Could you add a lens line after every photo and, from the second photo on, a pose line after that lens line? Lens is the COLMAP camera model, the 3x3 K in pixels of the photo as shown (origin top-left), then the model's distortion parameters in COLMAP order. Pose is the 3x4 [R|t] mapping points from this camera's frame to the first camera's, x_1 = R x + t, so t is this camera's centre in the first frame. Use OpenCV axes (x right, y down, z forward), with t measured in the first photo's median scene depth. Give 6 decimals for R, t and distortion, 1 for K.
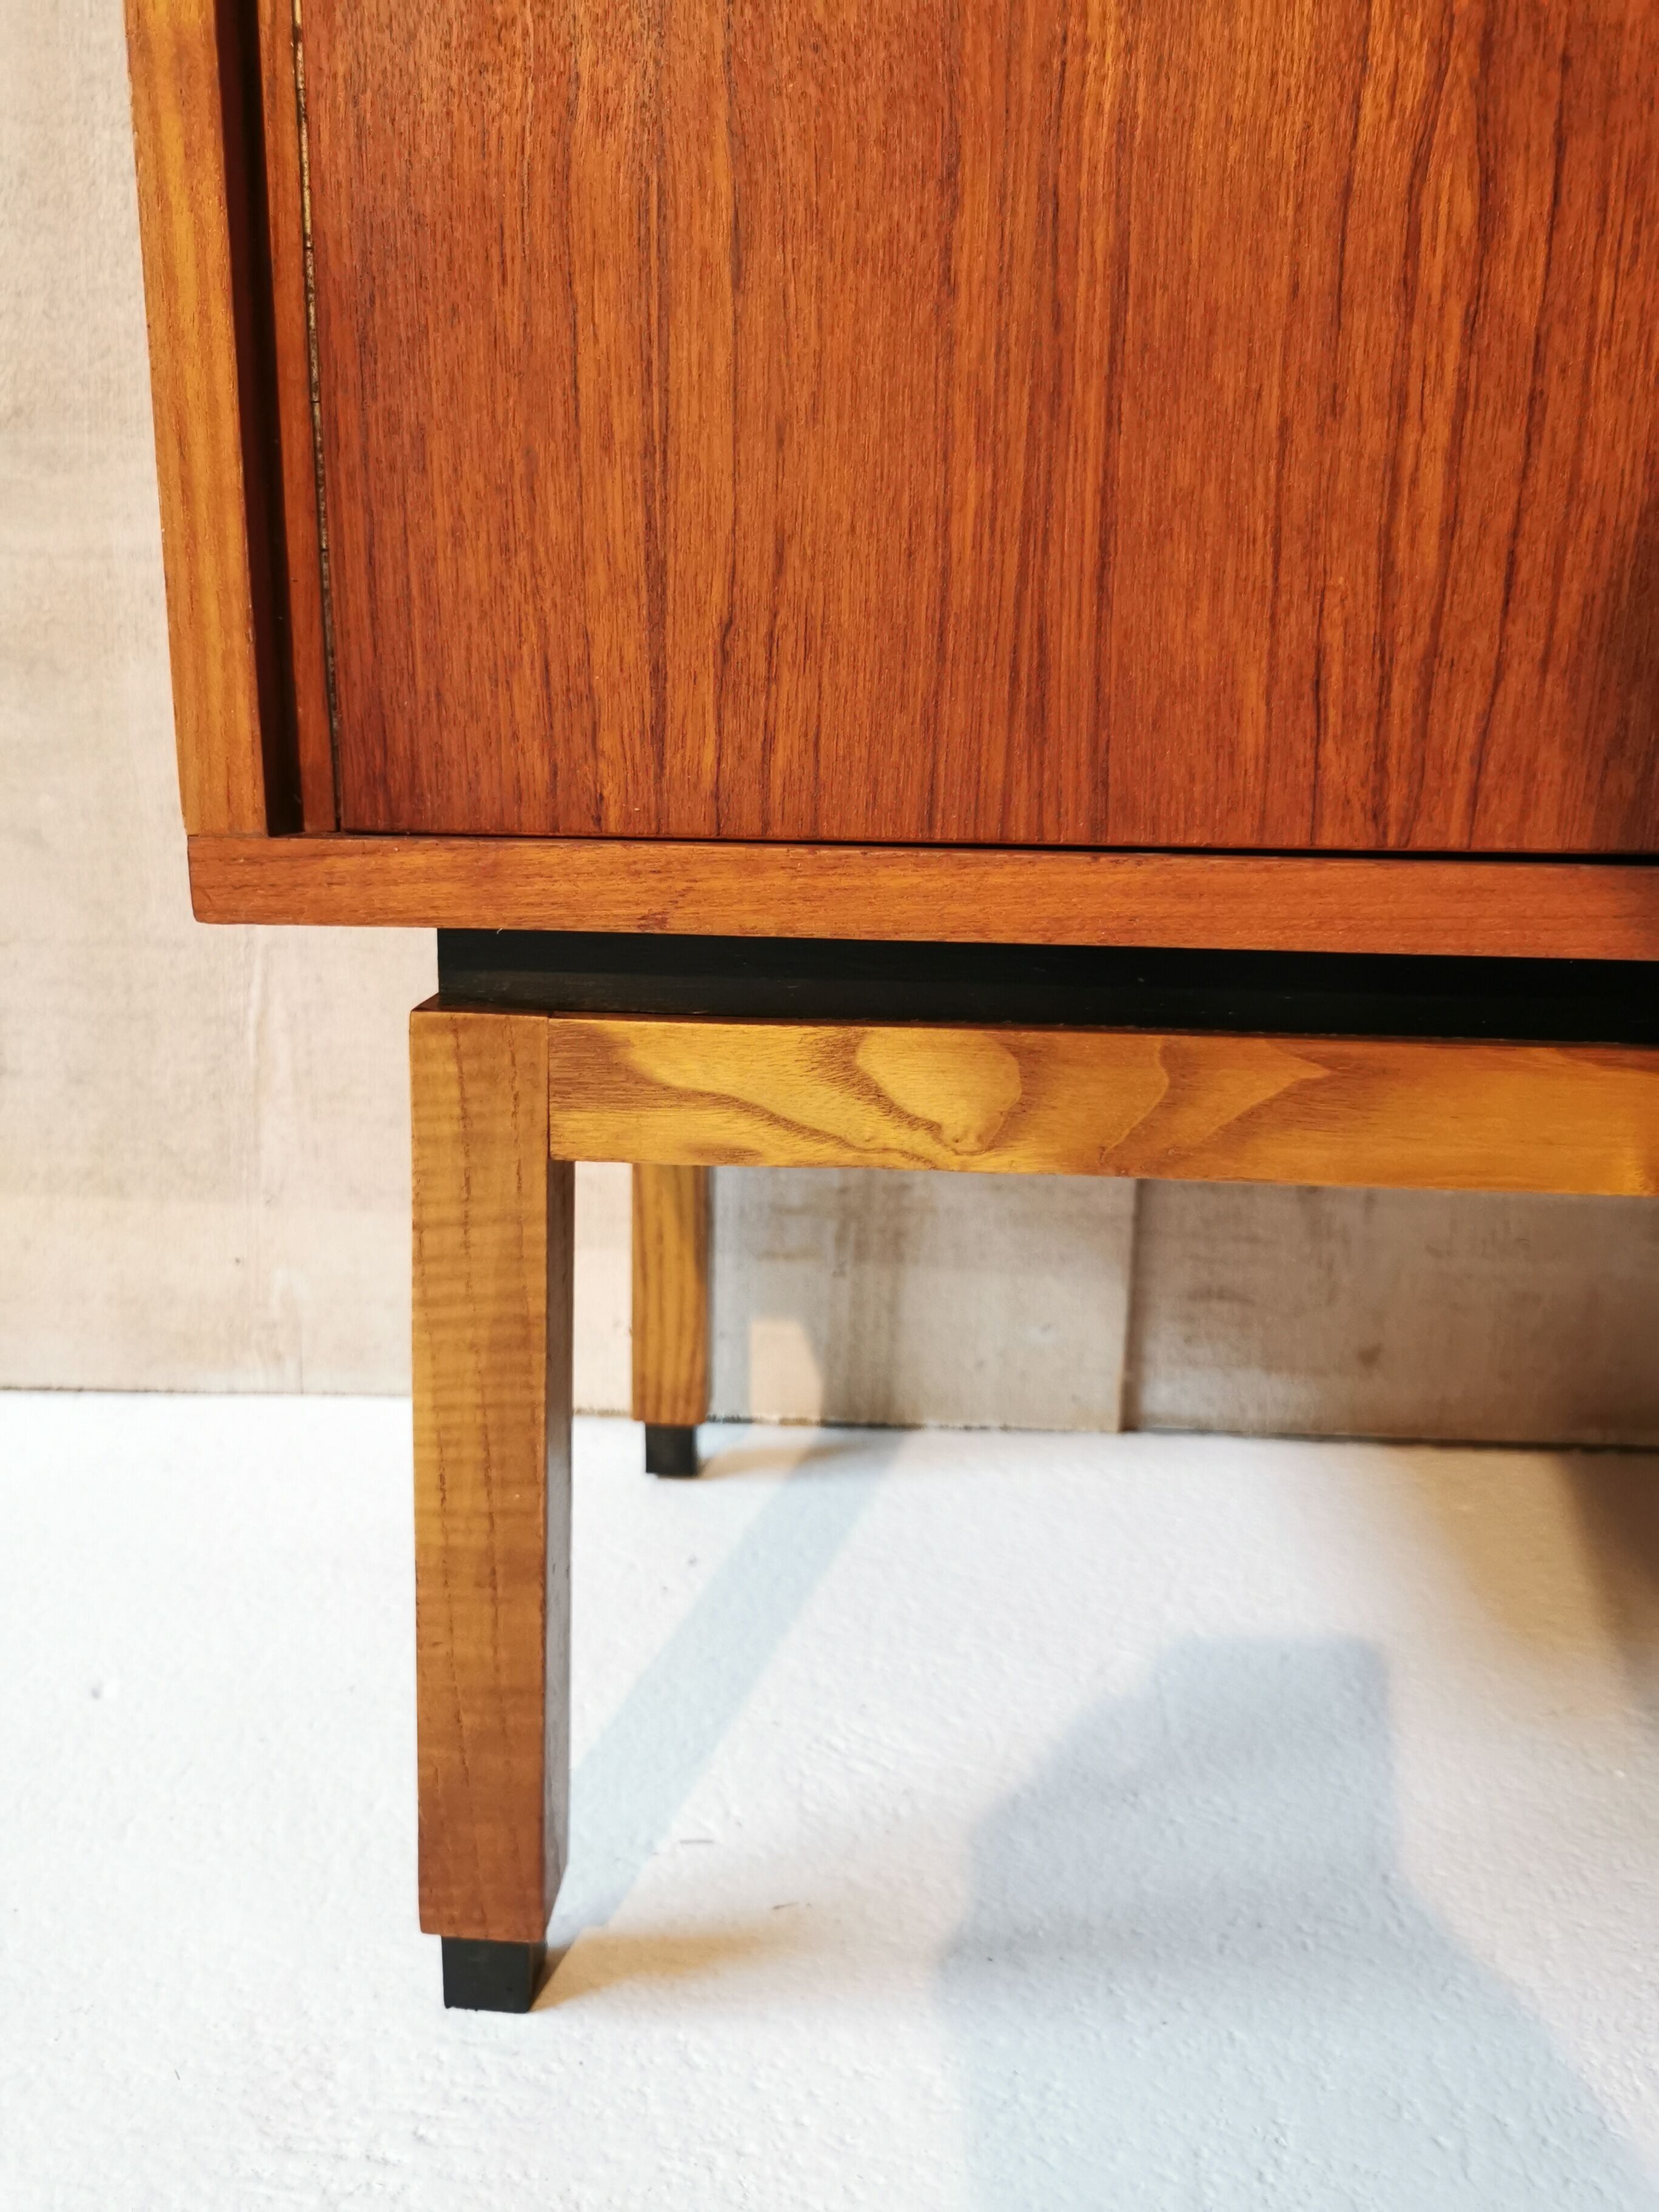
lens RADIAL K [[1711.3, 0, 820.4], [0, 1711.3, 1129.0], [0, 0, 1]] dist [0.020135, -0.002860]
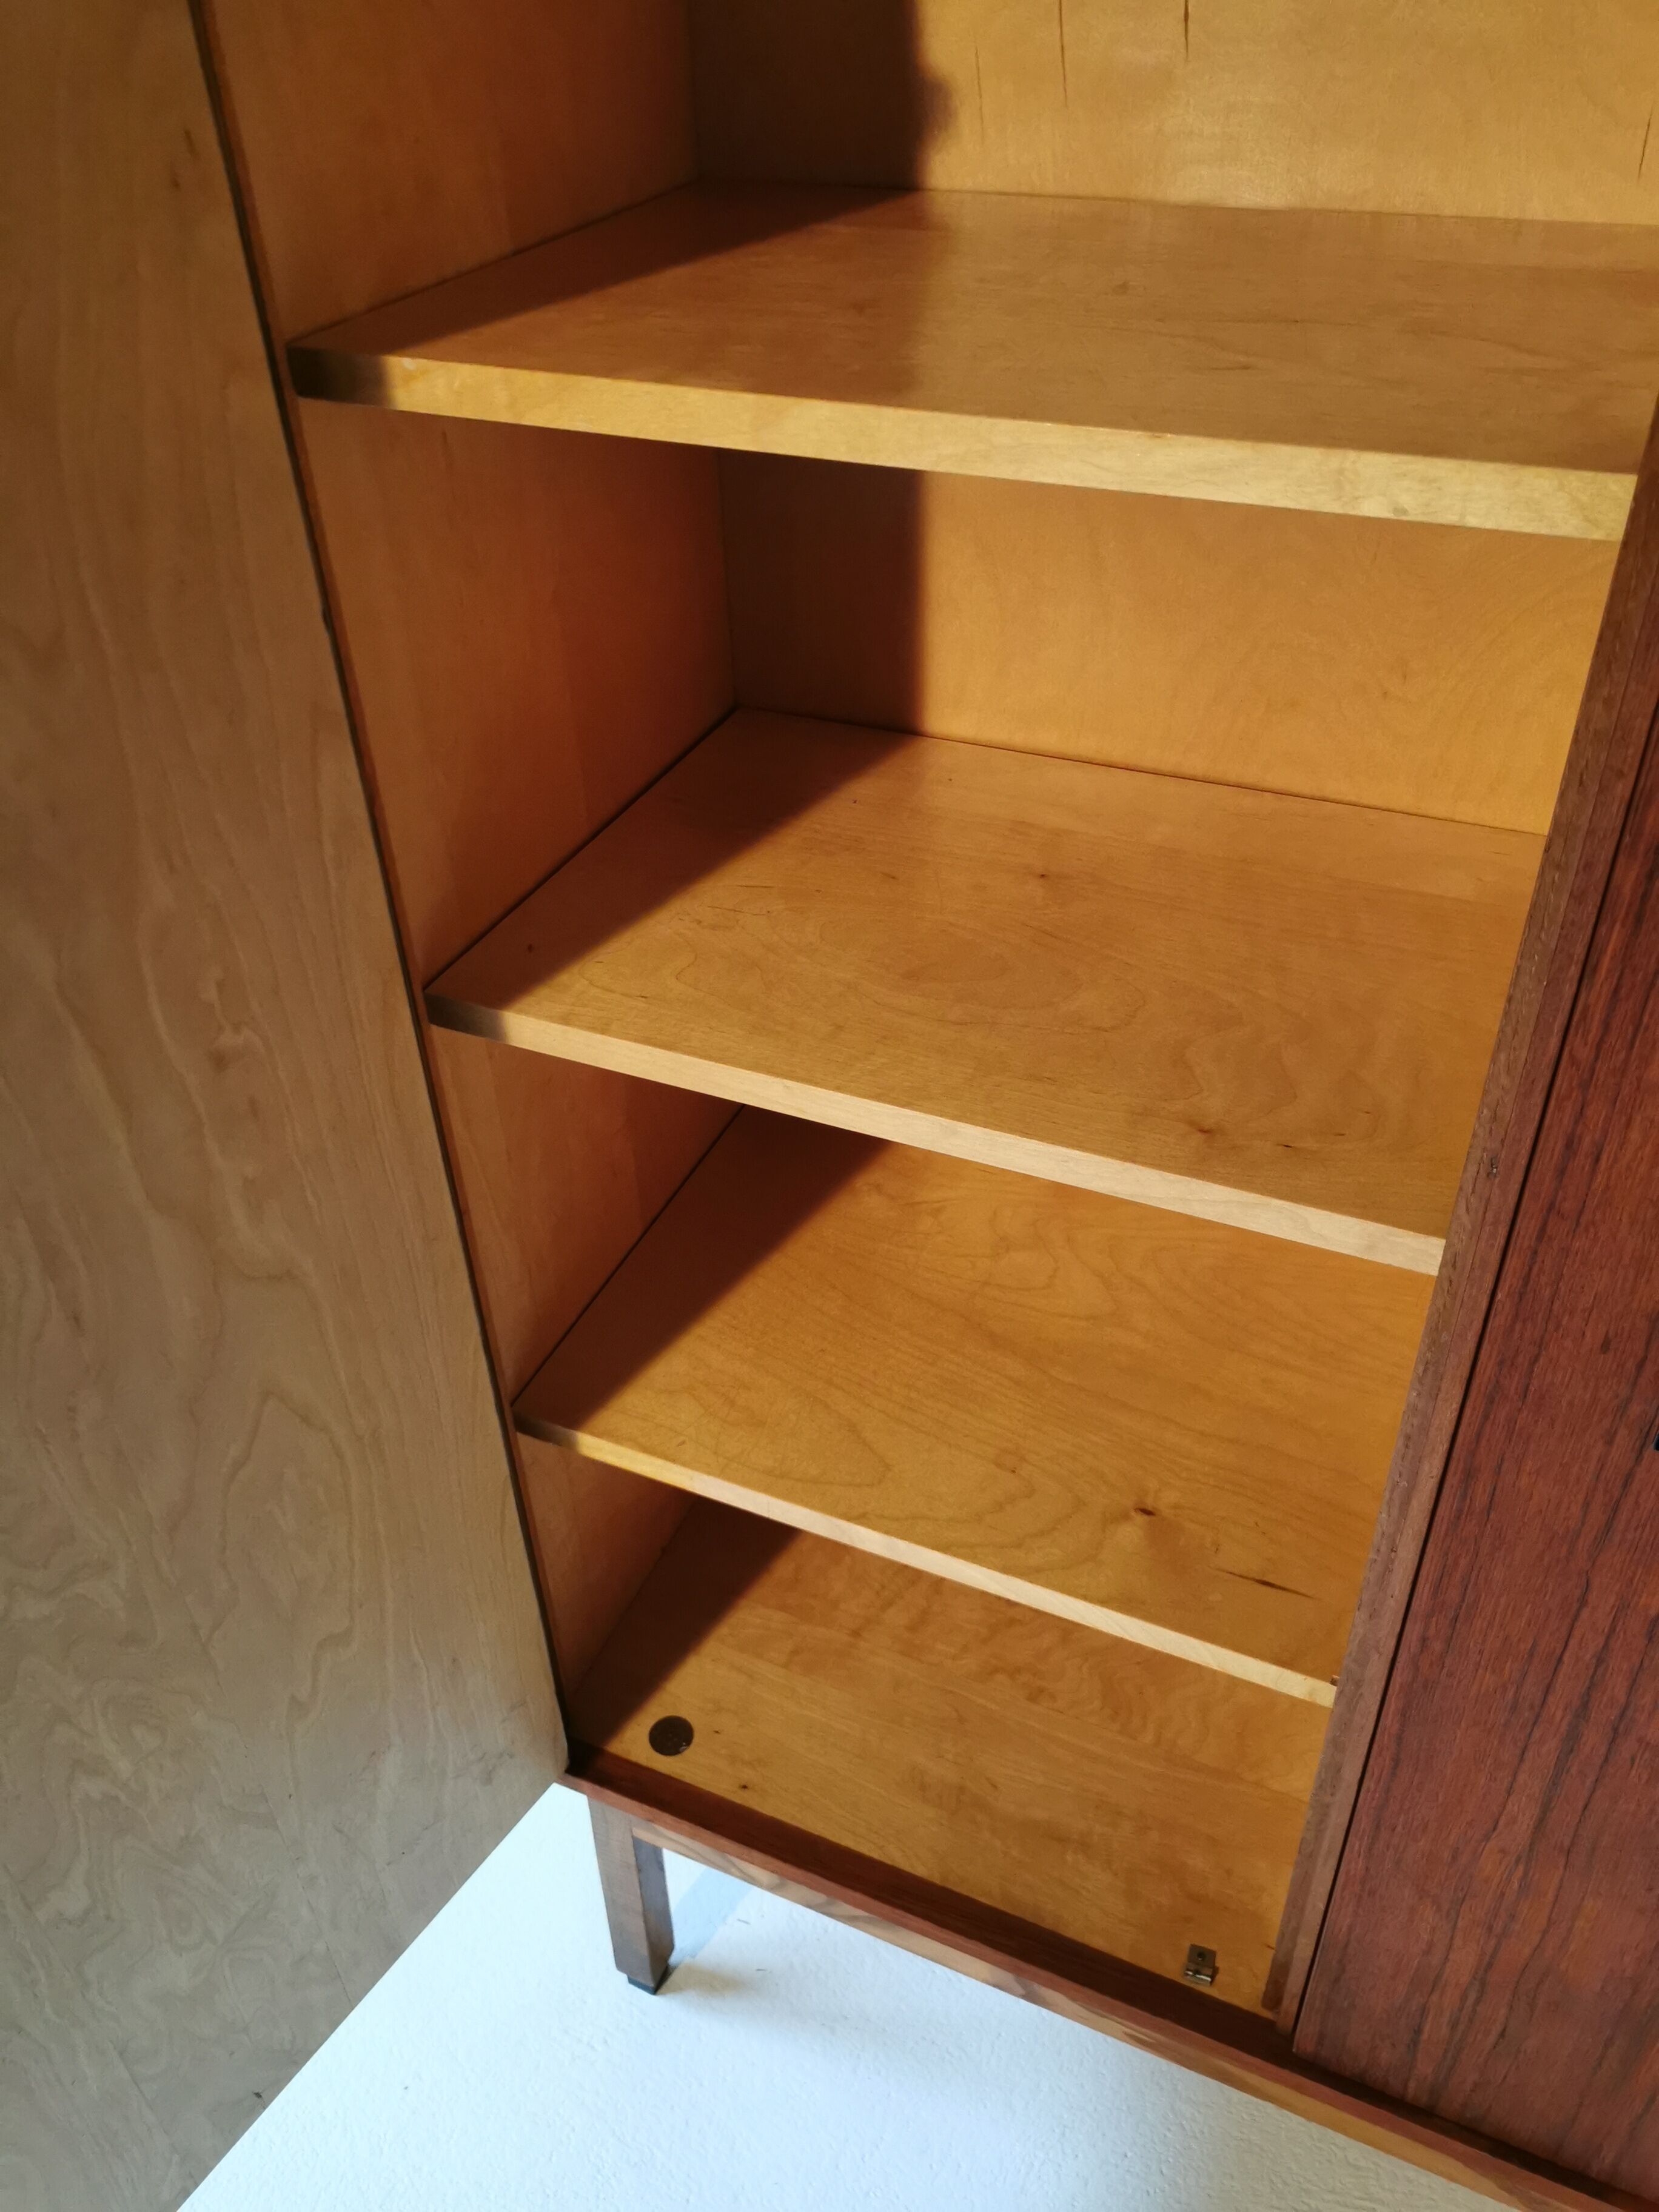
lens RADIAL K [[1711.3, 0, 812.3], [0, 1711.3, 1099.4], [0, 0, 1]] dist [0.020135, -0.002860]
pose [[0.930585, 0.178391, -0.319669, 0.669042], [-0.039694, 0.917254, 0.396319, -1.846373], [0.363918, -0.356120, 0.860664, -0.746726]]
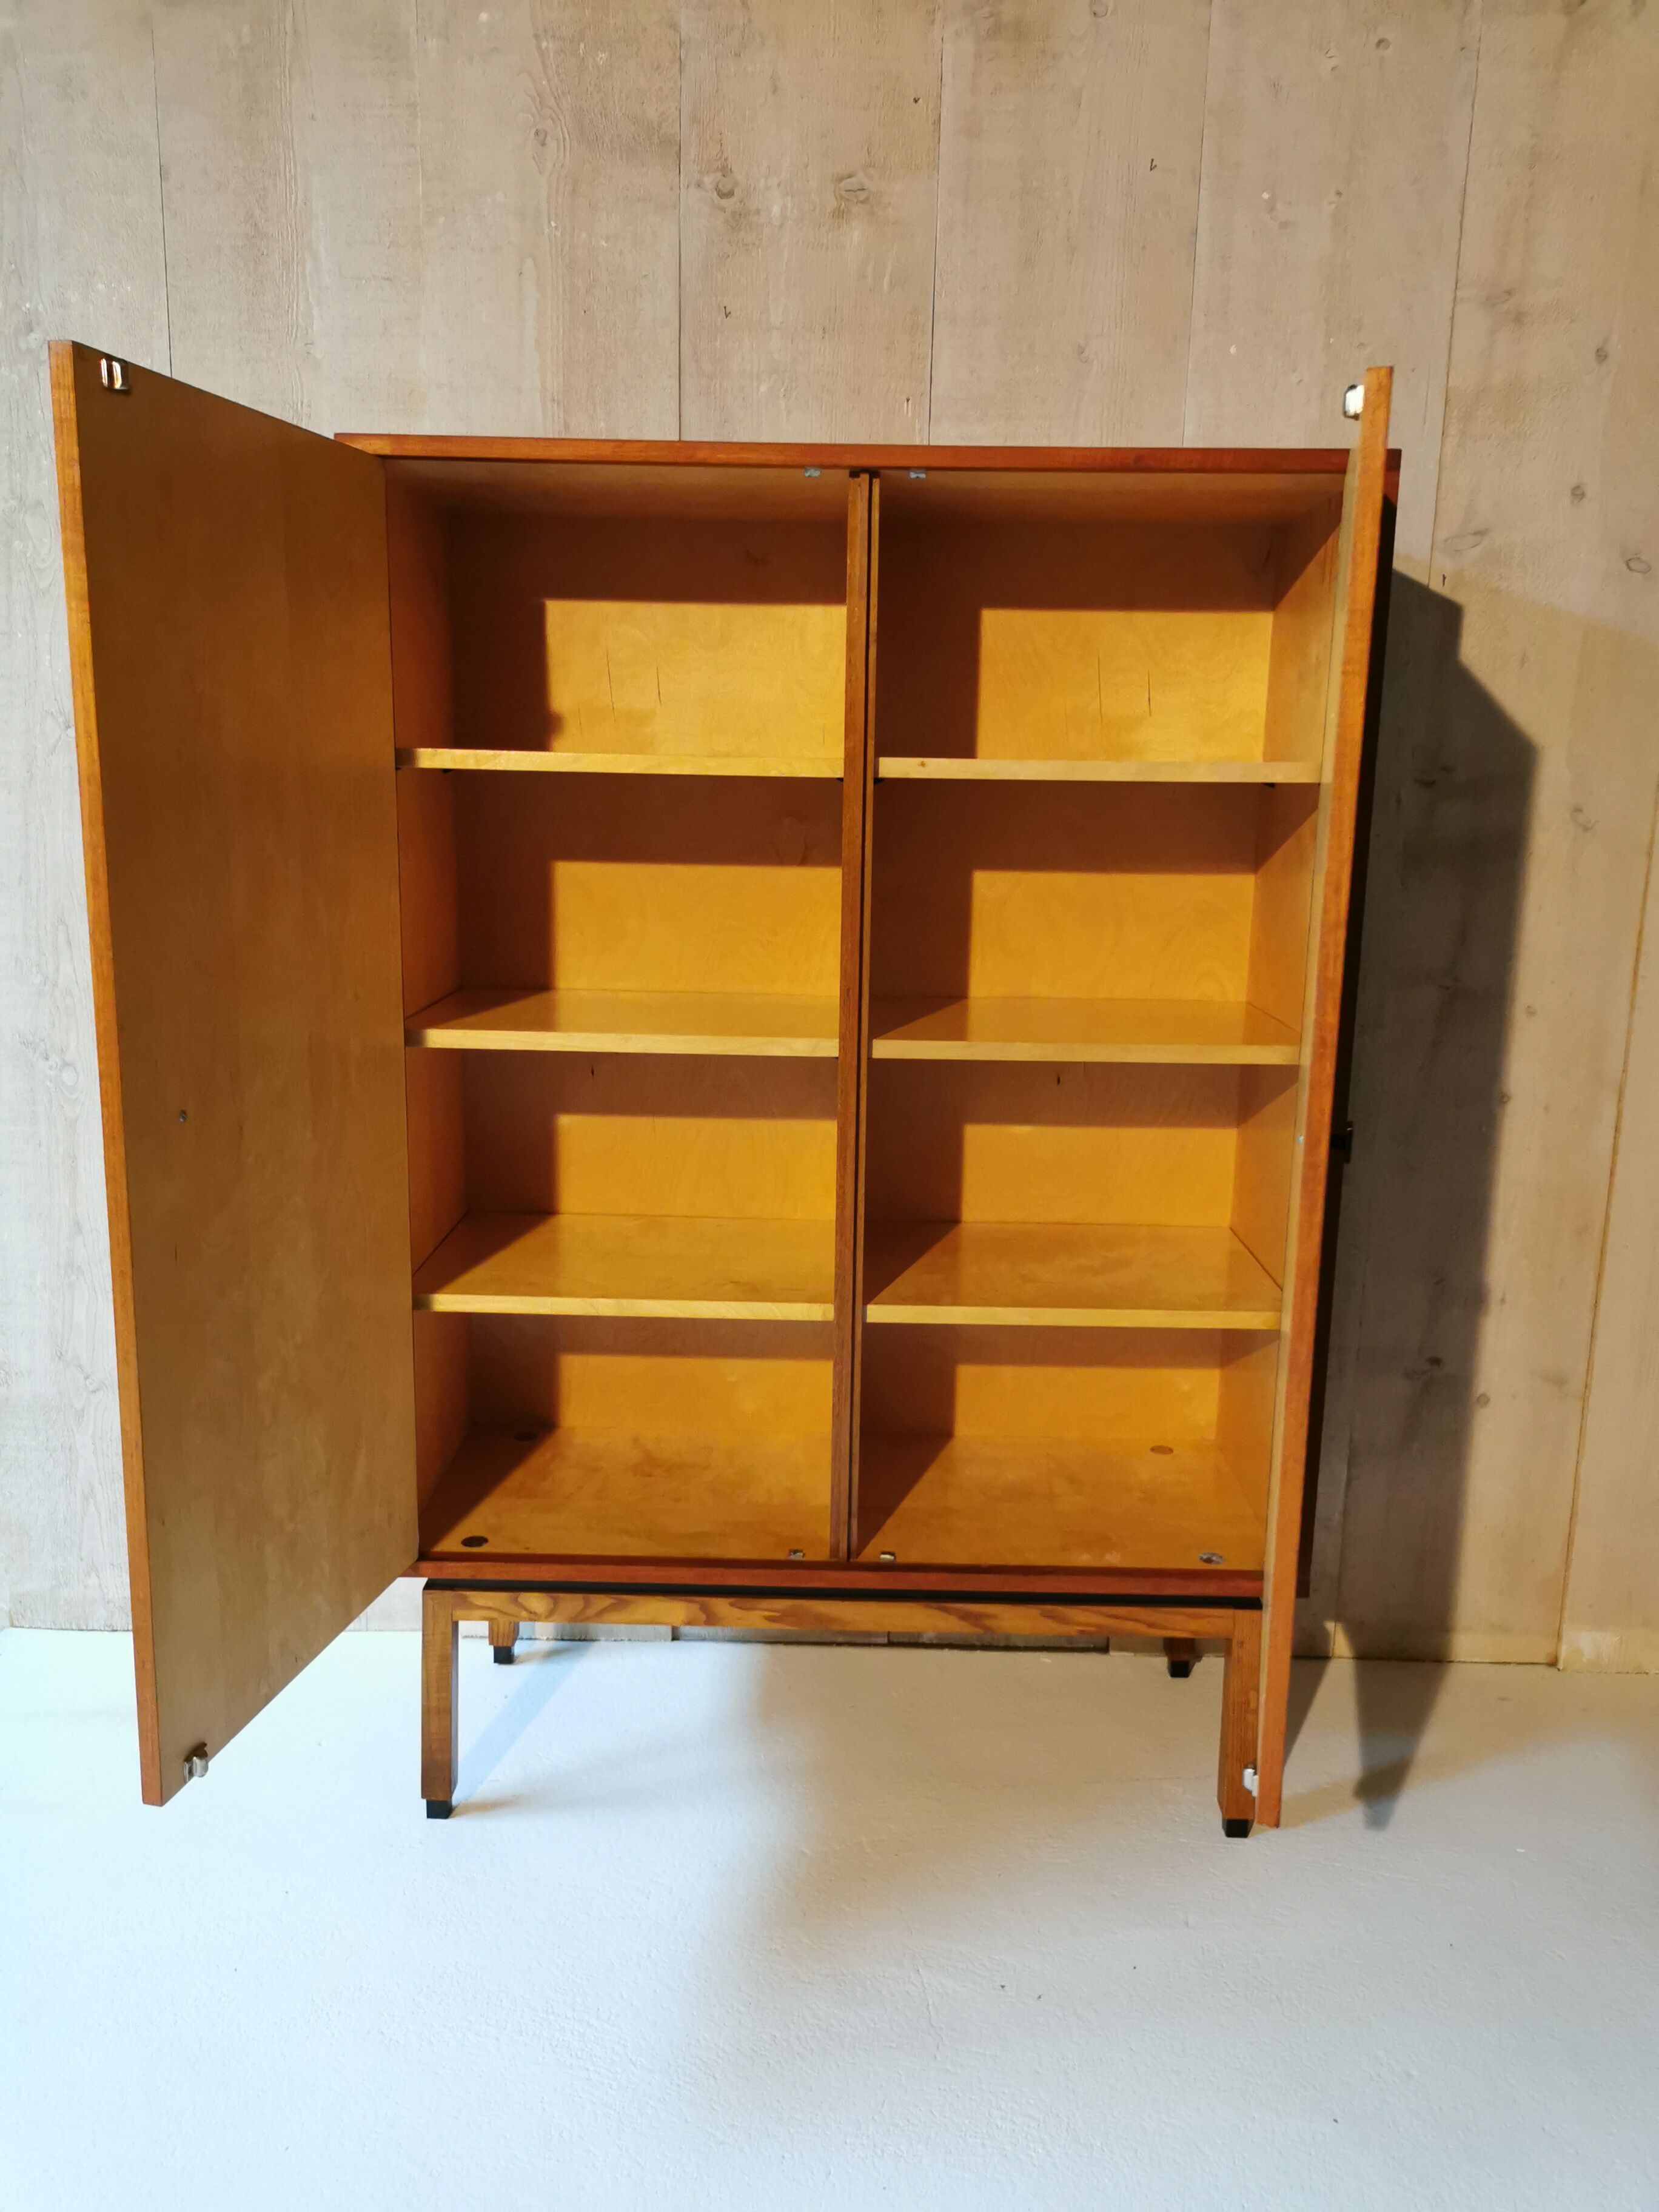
lens RADIAL K [[1711.3, 0, 835.7], [0, 1711.3, 1093.0], [0, 0, 1]] dist [0.020135, -0.002860]
pose [[0.999315, -0.005156, 0.036637, 0.582444], [0.006931, 0.998800, -0.048483, -0.957349], [-0.036343, 0.048703, 0.998152, -3.042284]]
